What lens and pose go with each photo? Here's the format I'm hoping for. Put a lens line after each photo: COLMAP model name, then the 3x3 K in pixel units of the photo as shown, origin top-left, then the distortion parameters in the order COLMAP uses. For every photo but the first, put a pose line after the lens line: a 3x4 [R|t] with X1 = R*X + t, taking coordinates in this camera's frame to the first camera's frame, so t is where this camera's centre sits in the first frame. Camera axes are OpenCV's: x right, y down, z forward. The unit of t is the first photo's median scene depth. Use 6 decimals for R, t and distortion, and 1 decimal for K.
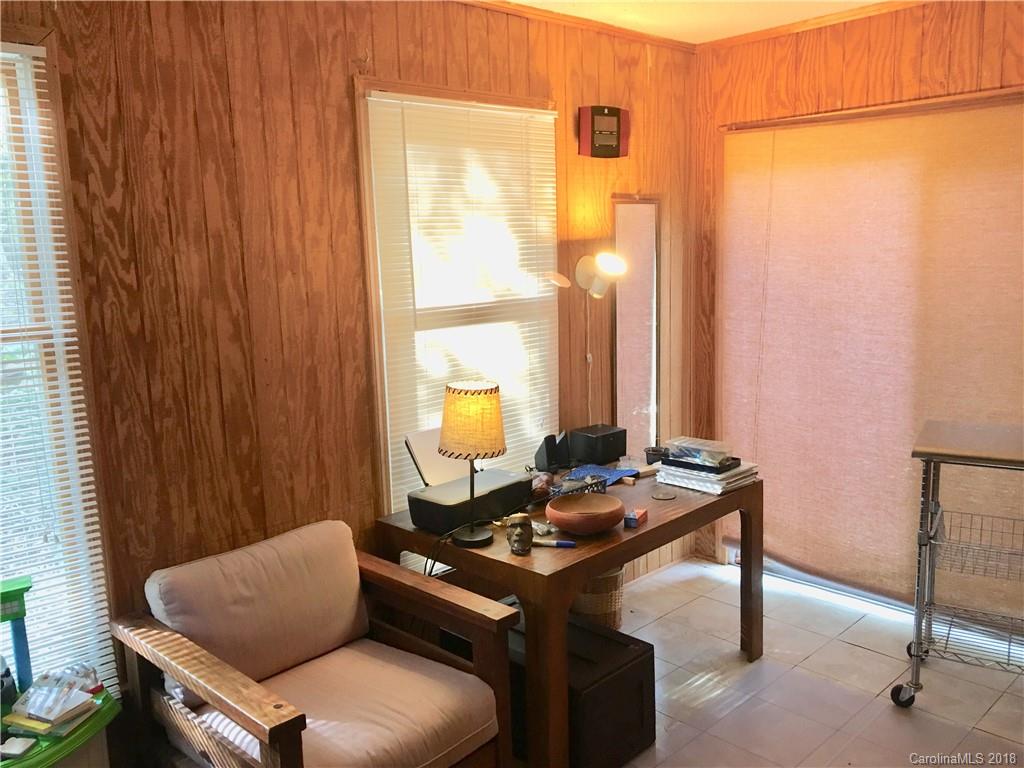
lens RADIAL K [[886.7, 0, 511.8], [0, 886.7, 388.4], [0, 0, 1]] dist [0.076420, -0.118017]
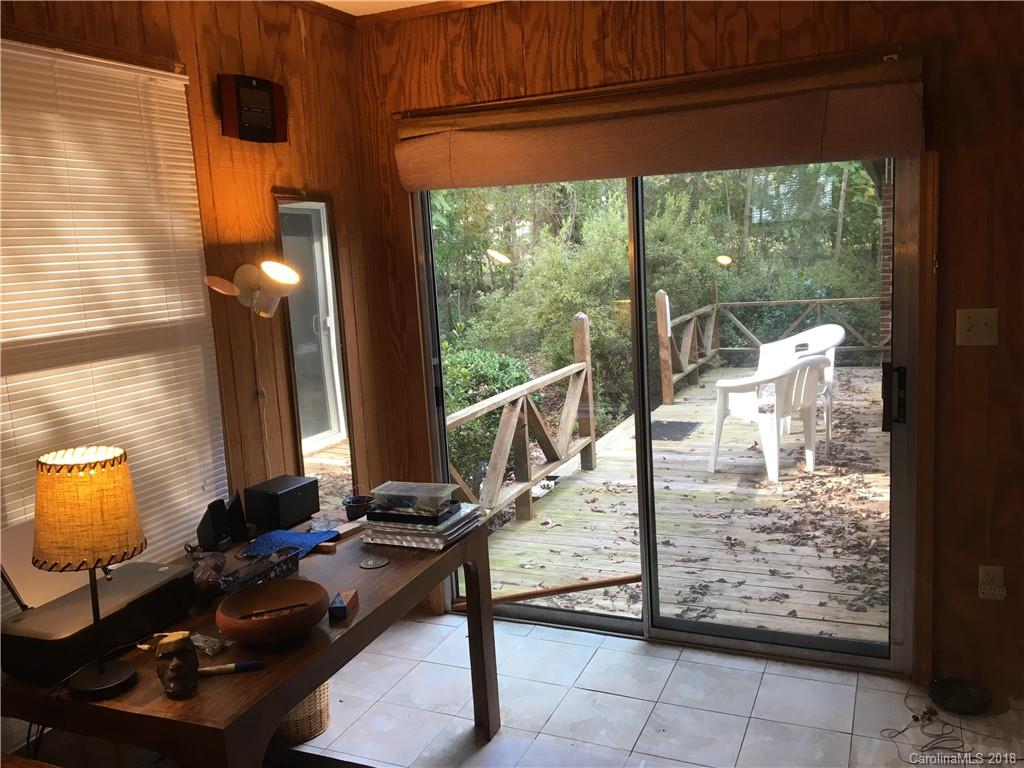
lens RADIAL K [[886.7, 0, 518.1], [0, 886.7, 391.4], [0, 0, 1]] dist [0.076420, -0.118017]
pose [[0.929639, -0.080429, 0.359587, 0.015668], [0.086981, 0.996208, -0.002050, -0.015680], [-0.358058, 0.033183, 0.933109, 0.189624]]
